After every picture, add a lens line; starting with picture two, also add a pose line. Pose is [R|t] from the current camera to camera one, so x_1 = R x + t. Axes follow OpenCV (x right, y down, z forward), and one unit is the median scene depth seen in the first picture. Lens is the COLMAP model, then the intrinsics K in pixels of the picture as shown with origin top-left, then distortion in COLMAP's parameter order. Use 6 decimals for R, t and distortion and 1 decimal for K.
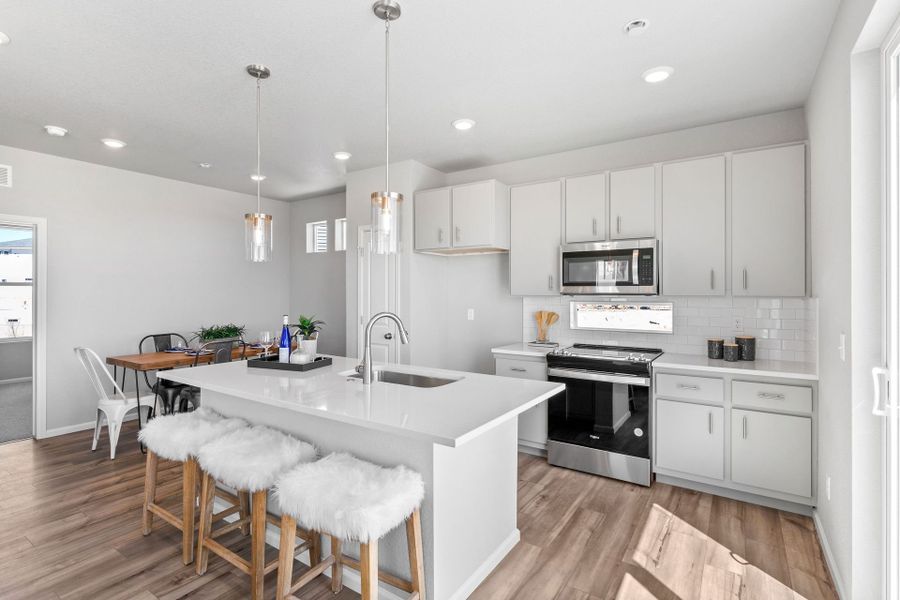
lens RADIAL K [[432.1, 0, 450.2], [0, 432.1, 293.4], [0, 0, 1]] dist [-0.000194, -0.000280]
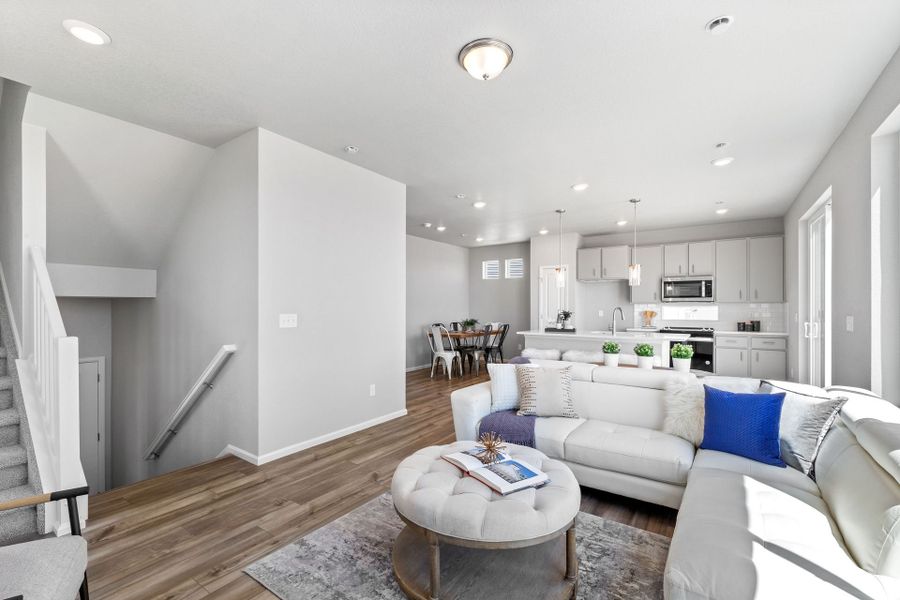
lens RADIAL K [[392.8, 0, 448.3], [0, 392.8, 307.3], [0, 0, 1]] dist [0.000611, 0.000088]
pose [[0.999844, 0.000068, -0.017649, -0.820160], [-0.000081, 1.000000, -0.000759, 0.033516], [0.017649, 0.000760, 0.999844, -0.997929]]
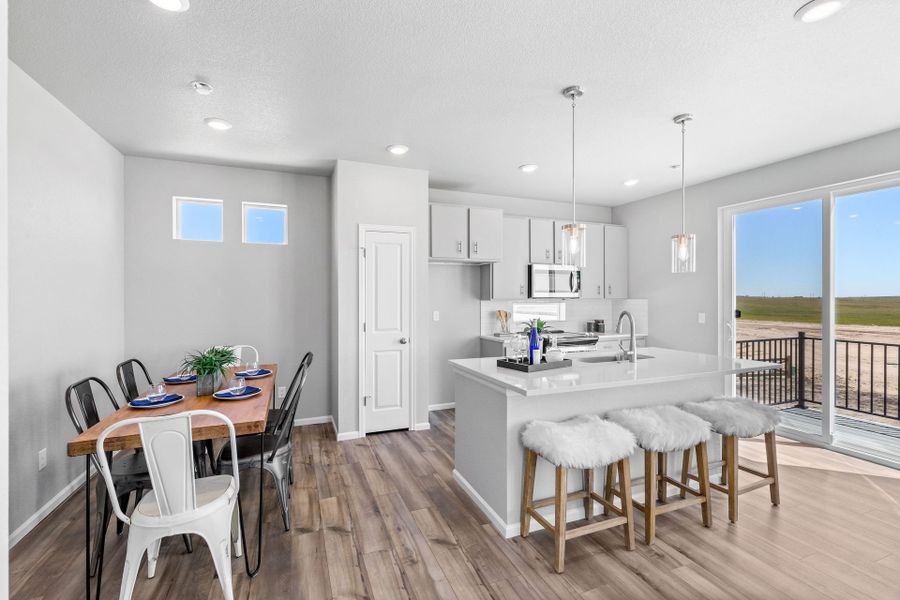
lens RADIAL K [[392.2, 0, 445.5], [0, 392.2, 296.6], [0, 0, 1]] dist [-0.000030, 0.000027]
pose [[0.570502, -0.002306, 0.821293, -1.114695], [0.001214, 0.999997, 0.001965, -0.005700], [-0.821295, -0.000124, 0.570503, 0.546466]]
